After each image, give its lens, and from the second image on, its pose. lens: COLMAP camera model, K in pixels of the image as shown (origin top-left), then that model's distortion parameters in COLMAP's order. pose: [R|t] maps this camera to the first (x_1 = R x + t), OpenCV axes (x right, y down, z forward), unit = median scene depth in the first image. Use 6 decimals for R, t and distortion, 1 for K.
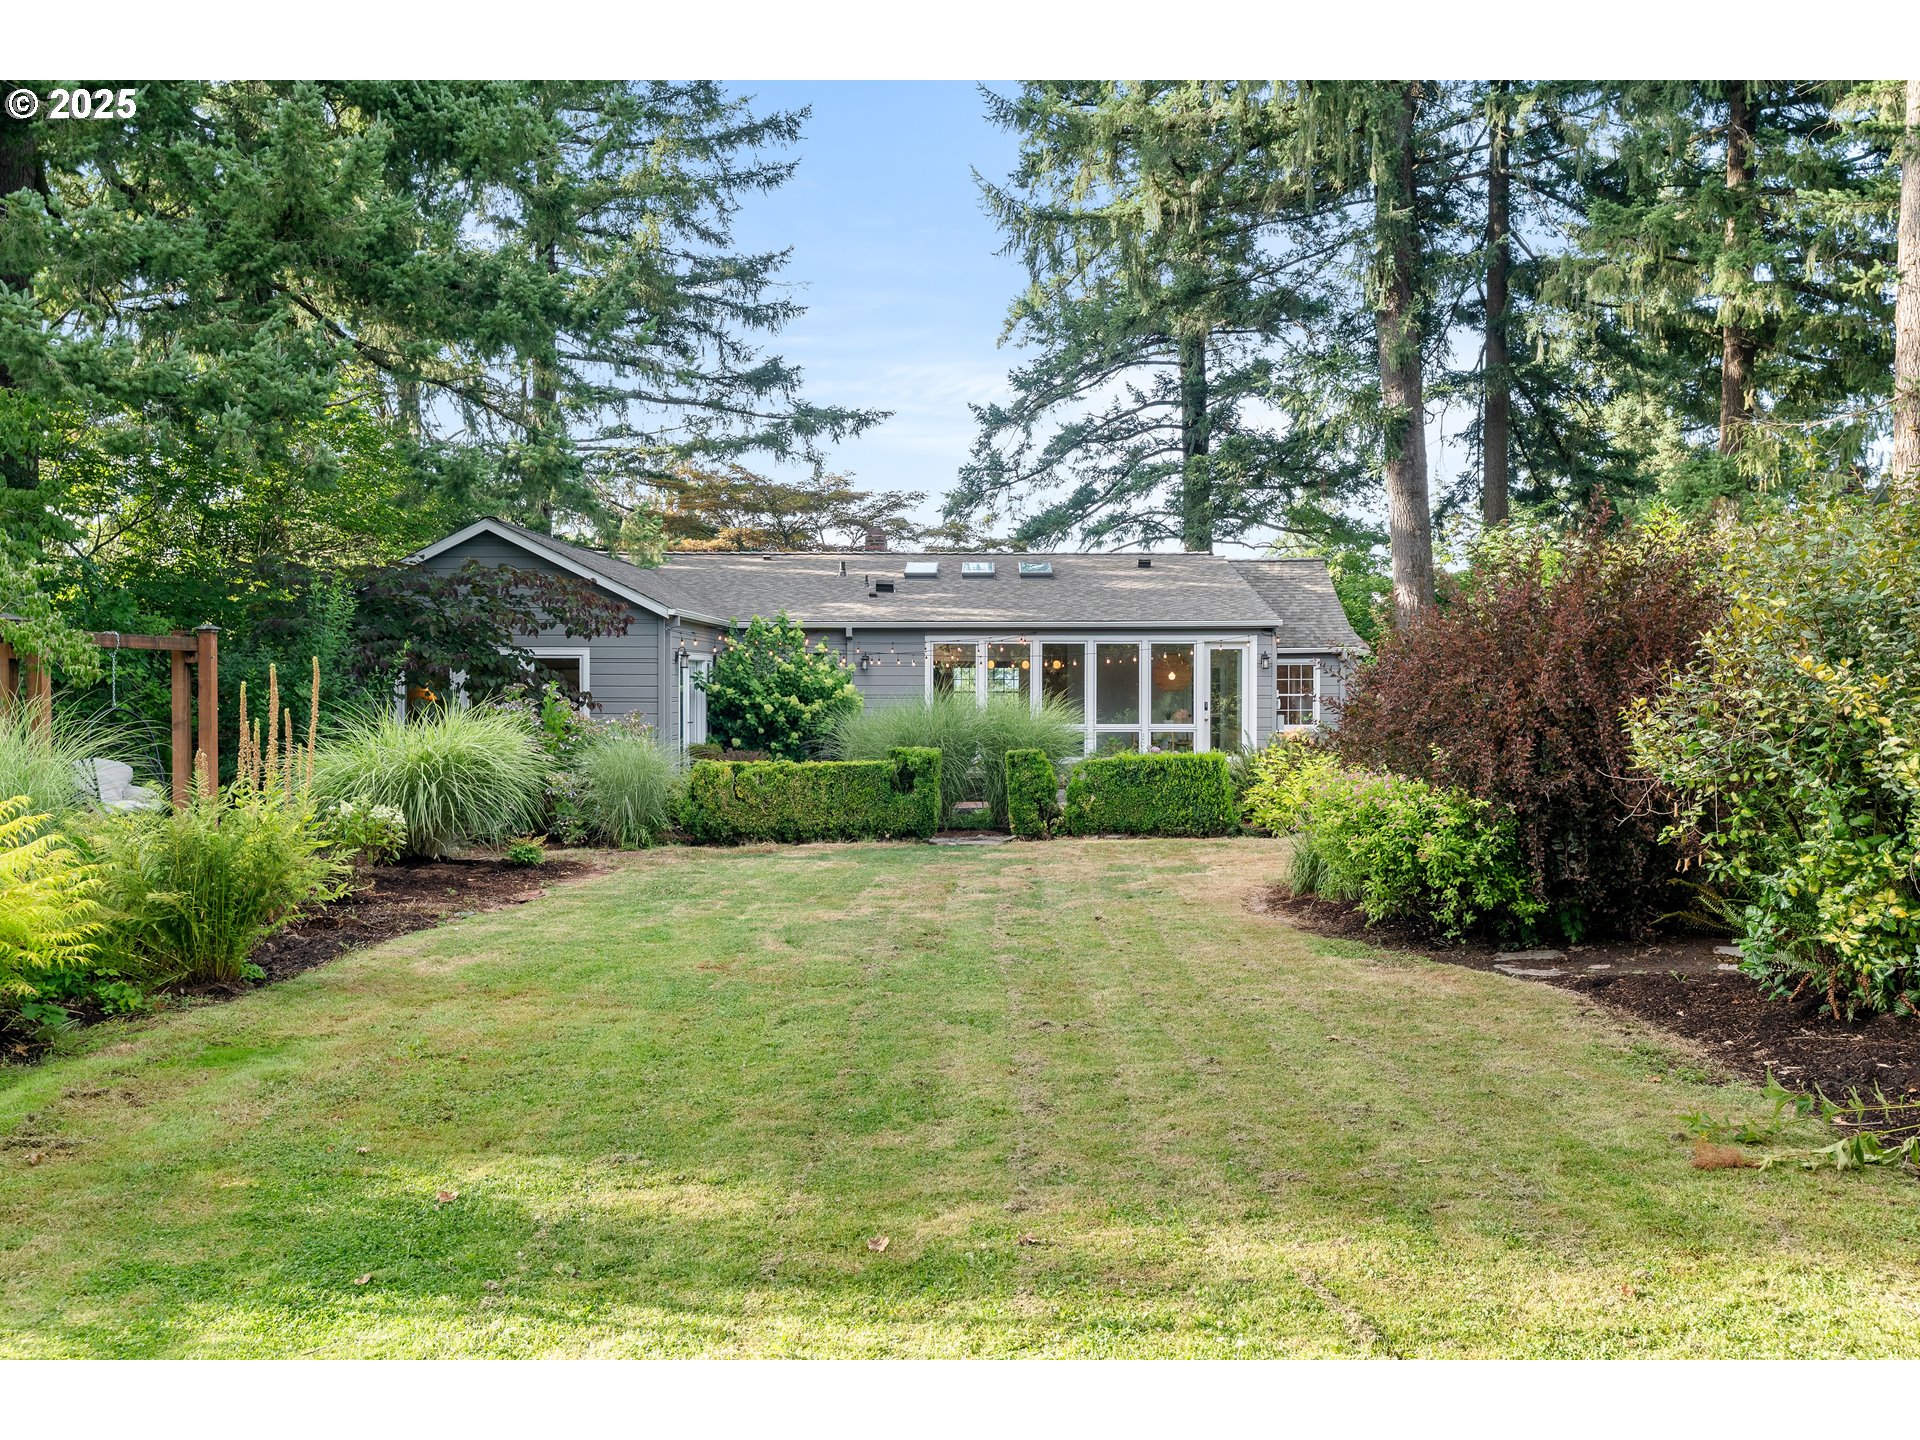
lens RADIAL K [[1361.0, 0, 960.0], [0, 1361.0, 720.0], [0, 0, 1]] dist [0.002995, 0.002023]
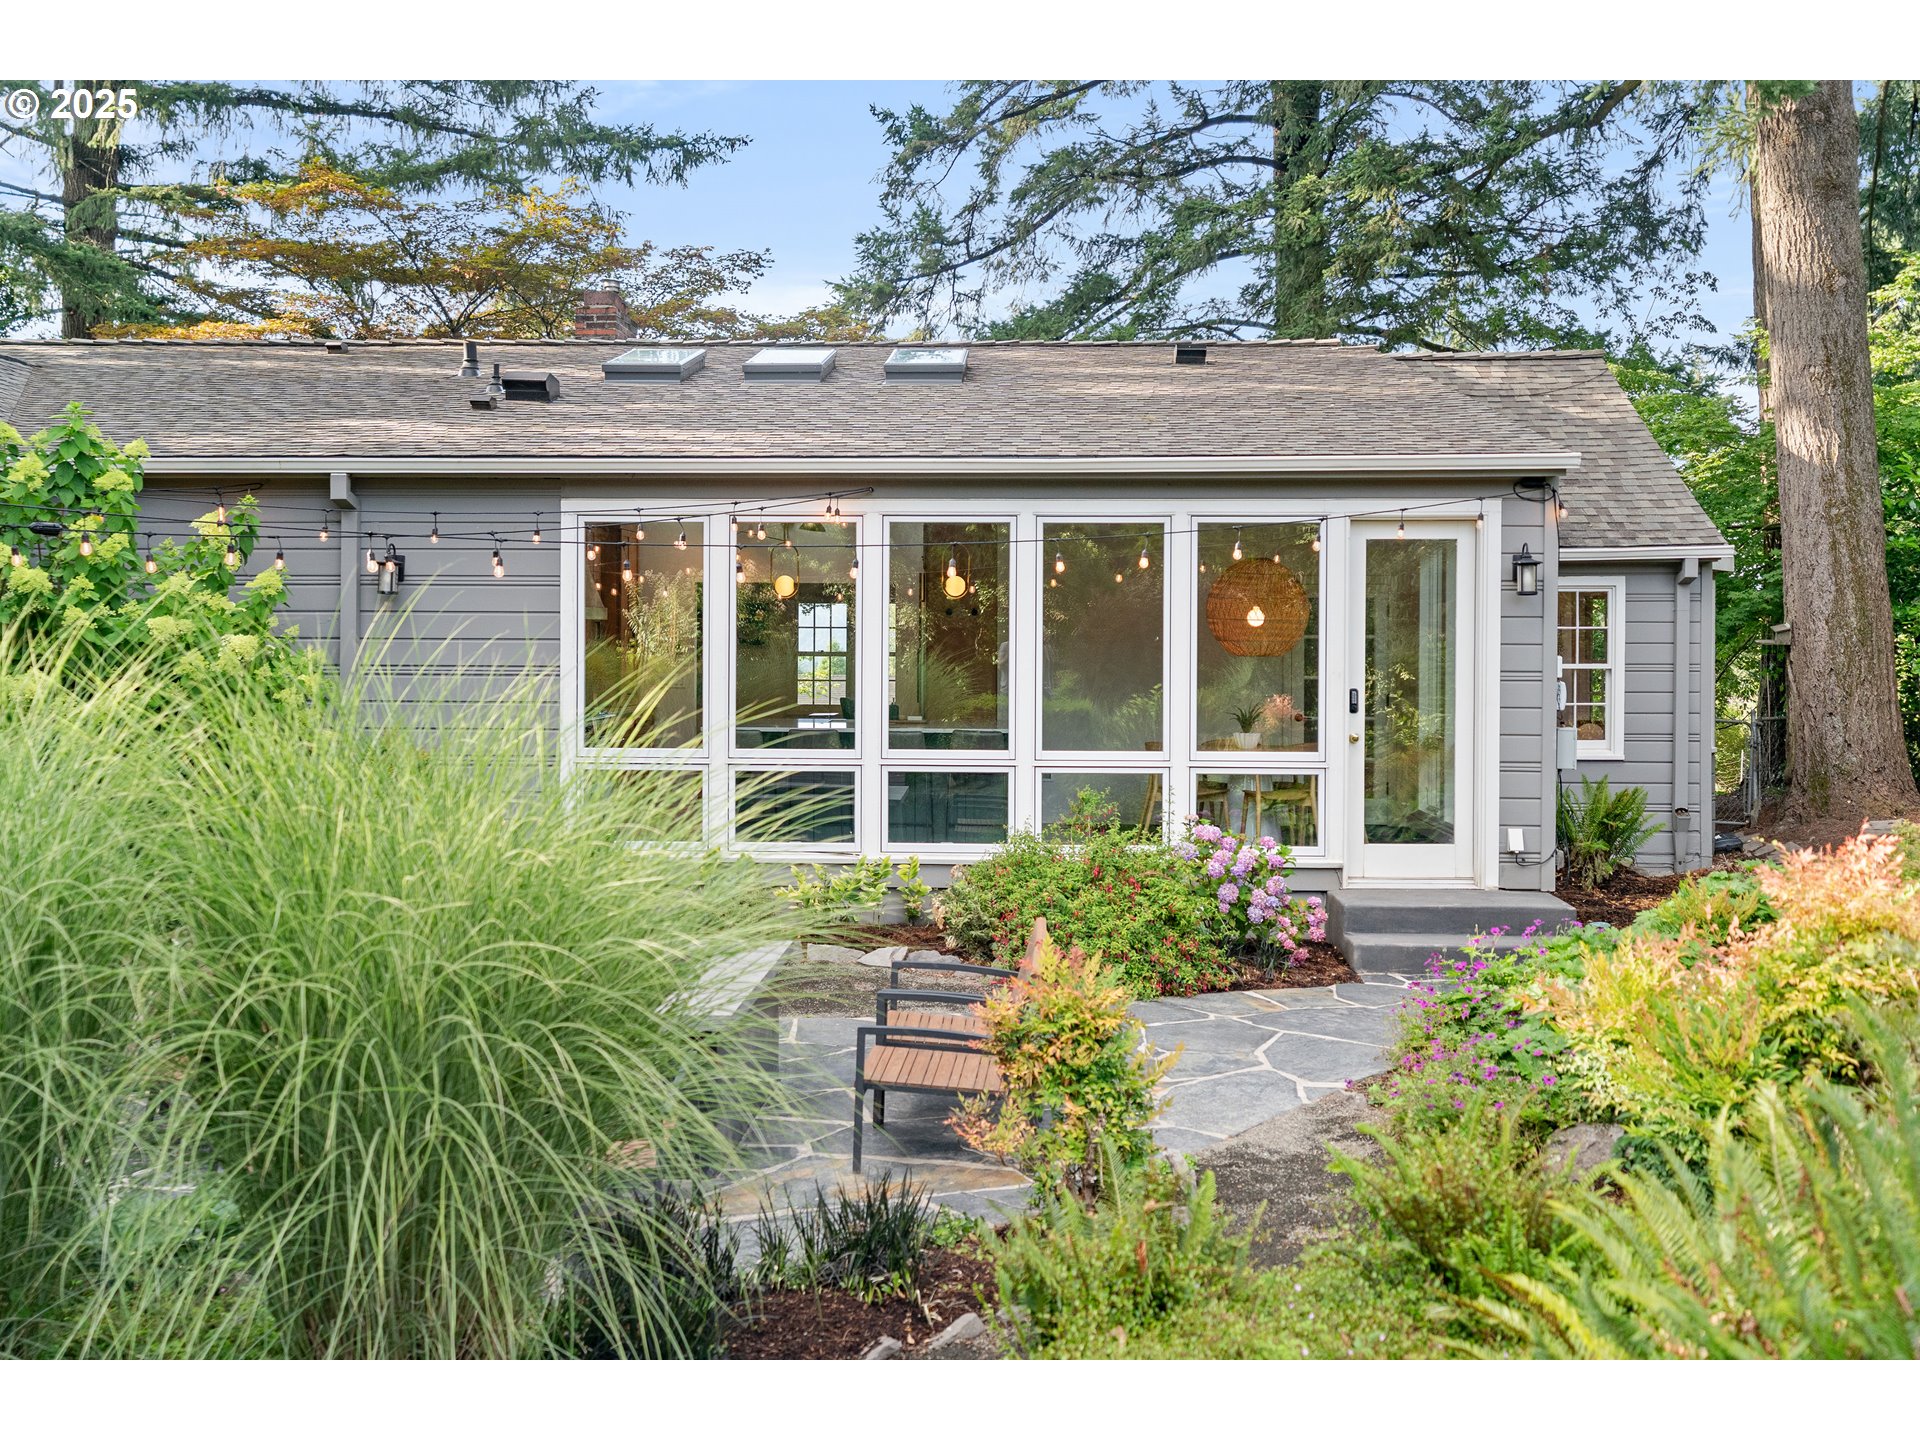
lens RADIAL K [[1900.4, 0, 958.3], [0, 1900.4, 699.5], [0, 0, 1]] dist [0.025342, -0.021459]
pose [[0.999991, 0.003723, 0.001983, 0.039488], [-0.003735, 0.999977, 0.005748, -0.006588], [-0.001962, -0.005755, 0.999982, 0.258454]]
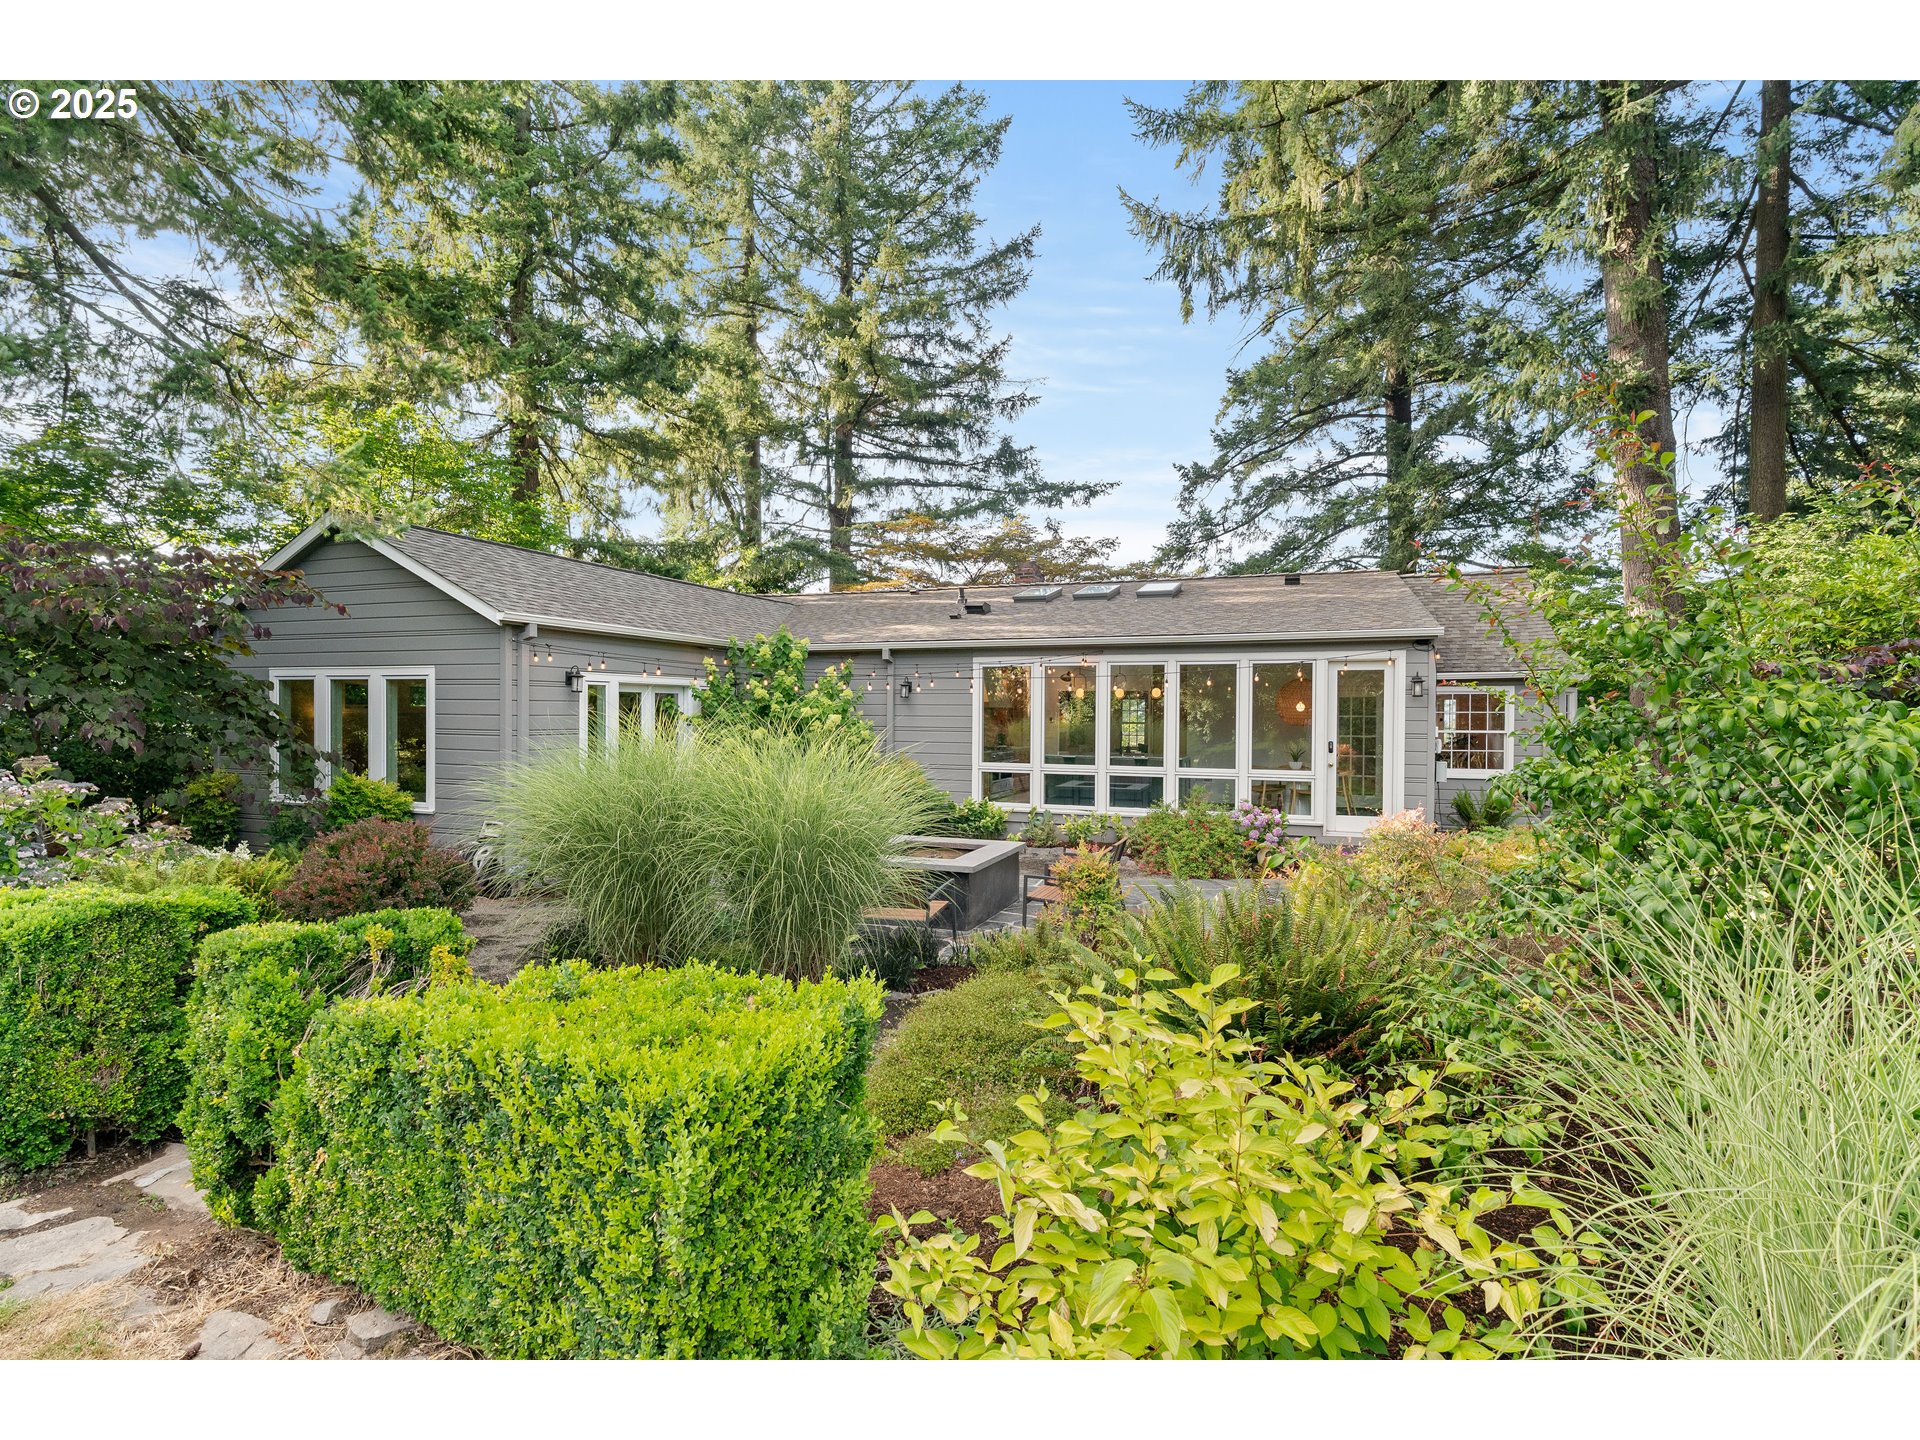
lens RADIAL K [[910.4, 0, 956.1], [0, 910.4, 724.7], [0, 0, 1]] dist [0.001347, 0.000306]
pose [[0.950065, 0.010475, -0.311877, 0.072219], [-0.015035, 0.999812, -0.012219, -0.006721], [0.311691, 0.016297, 0.950044, 0.236983]]
